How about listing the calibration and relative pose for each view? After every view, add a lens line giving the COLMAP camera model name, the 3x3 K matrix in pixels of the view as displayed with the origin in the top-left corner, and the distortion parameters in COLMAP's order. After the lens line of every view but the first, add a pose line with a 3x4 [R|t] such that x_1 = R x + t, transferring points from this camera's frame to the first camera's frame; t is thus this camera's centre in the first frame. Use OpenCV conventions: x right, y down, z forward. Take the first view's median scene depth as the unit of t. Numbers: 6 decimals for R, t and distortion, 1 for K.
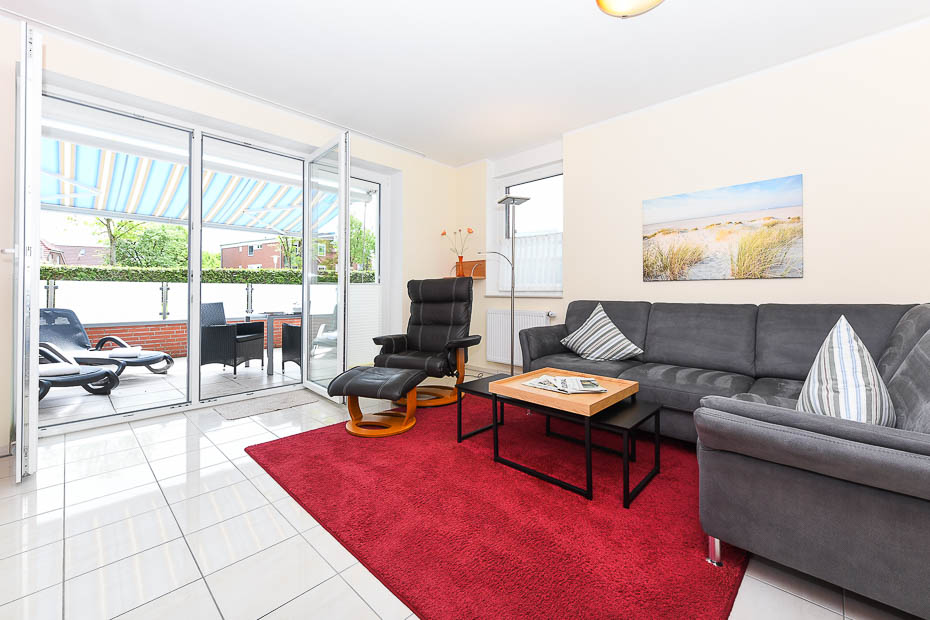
lens RADIAL K [[367.6, 0, 457.5], [0, 367.6, 279.5], [0, 0, 1]] dist [0.002488, -0.000691]
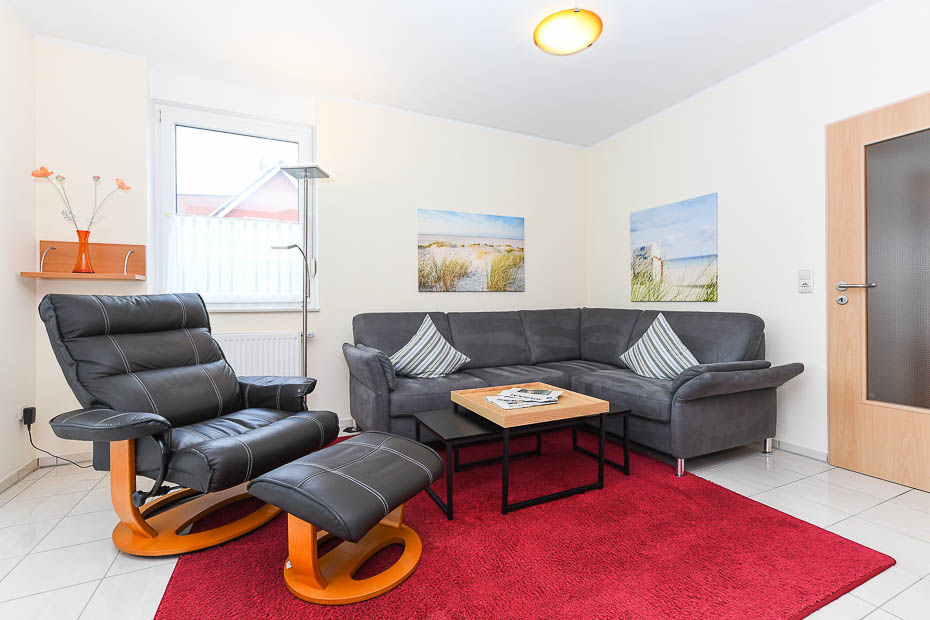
lens RADIAL K [[415.8, 0, 467.6], [0, 415.8, 307.1], [0, 0, 1]] dist [-0.001072, 0.000164]
pose [[0.337930, -0.010087, 0.941117, -0.539806], [-0.019935, 0.999642, 0.017873, 0.026020], [-0.940960, -0.024801, 0.337607, 0.559284]]
